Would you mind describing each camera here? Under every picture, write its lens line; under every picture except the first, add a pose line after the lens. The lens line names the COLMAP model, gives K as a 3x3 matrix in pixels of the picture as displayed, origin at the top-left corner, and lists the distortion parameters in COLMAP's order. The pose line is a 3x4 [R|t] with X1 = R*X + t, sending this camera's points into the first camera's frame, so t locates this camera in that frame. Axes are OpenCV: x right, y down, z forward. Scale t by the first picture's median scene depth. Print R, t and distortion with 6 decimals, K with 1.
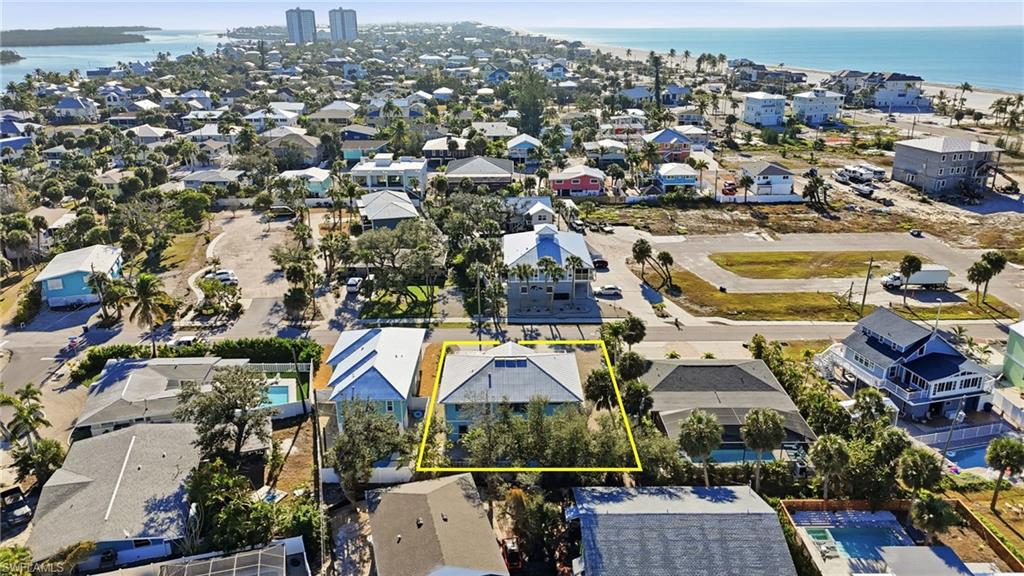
lens RADIAL K [[744.3, 0, 511.0], [0, 744.3, 291.1], [0, 0, 1]] dist [0.091741, -0.108122]
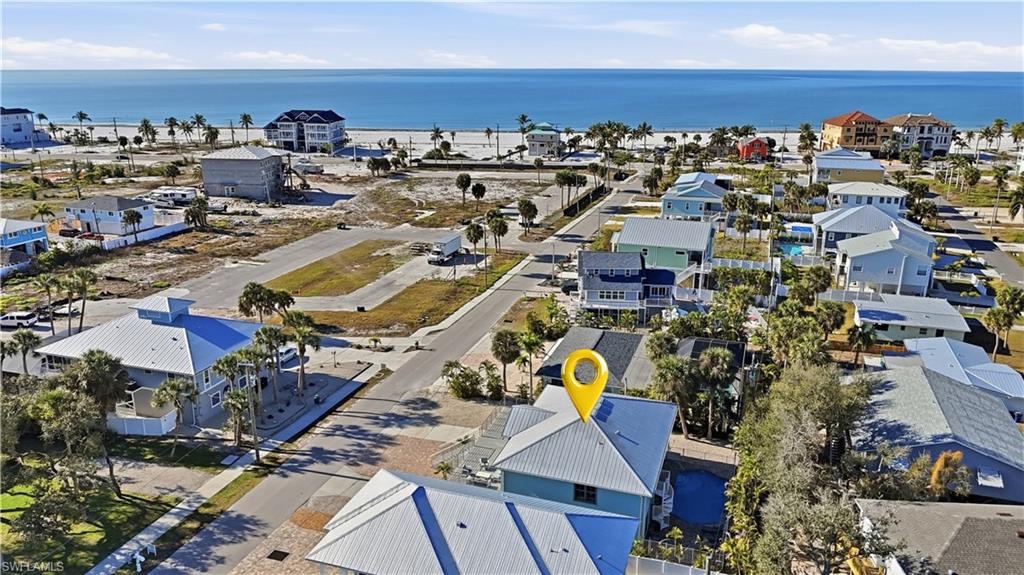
lens RADIAL K [[744.3, 0, 511.0], [0, 744.3, 290.6], [0, 0, 1]] dist [0.091741, -0.108122]
pose [[0.323358, -0.266987, 0.907831, -0.301926], [0.322652, 0.932989, 0.159461, -0.071918], [-0.889570, 0.241351, 0.387833, 0.354828]]
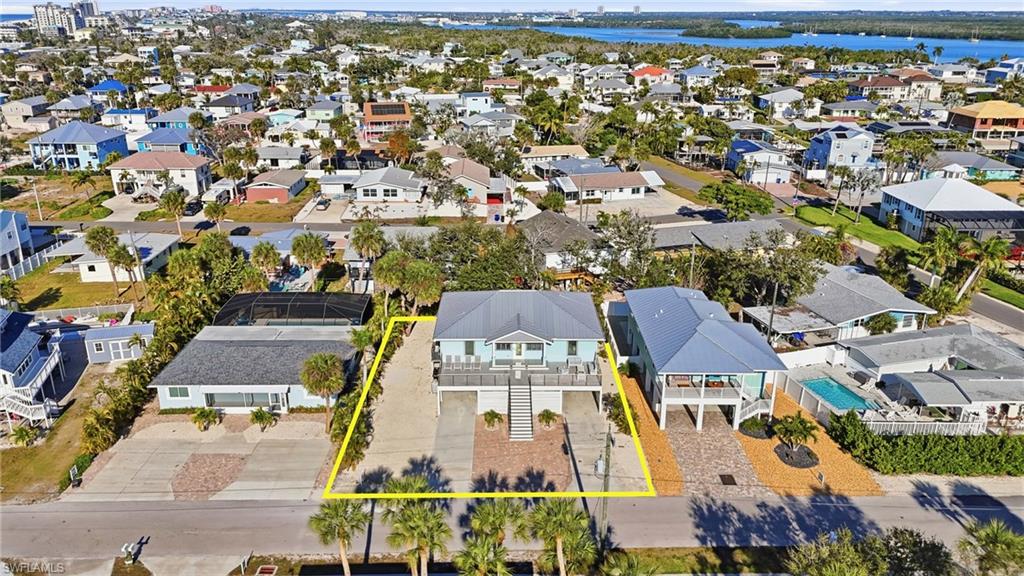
lens RADIAL K [[744.3, 0, 511.0], [0, 744.3, 291.1], [0, 0, 1]] dist [0.091741, -0.108122]
pose [[-0.999629, 0.020888, -0.017493, 0.008181], [0.004284, 0.754569, 0.656207, -0.218067], [0.026907, 0.655889, -0.754378, 0.766858]]
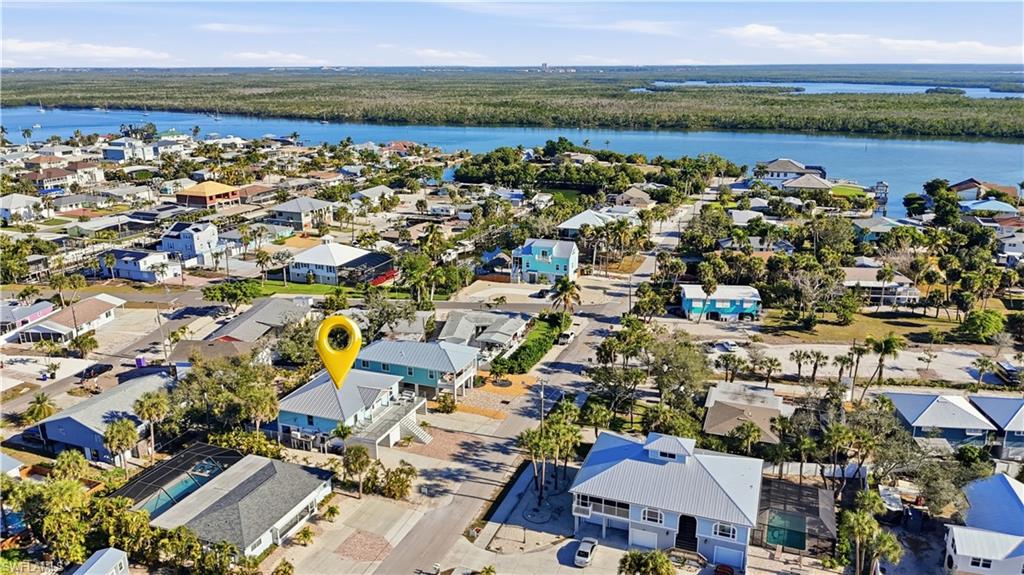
lens RADIAL K [[744.3, 0, 511.0], [0, 744.3, 290.6], [0, 0, 1]] dist [0.091741, -0.108122]
pose [[-0.348838, 0.287381, -0.892034, 0.457890], [-0.318051, 0.859035, 0.401127, -0.295916], [0.881564, 0.423641, -0.208262, 0.682563]]
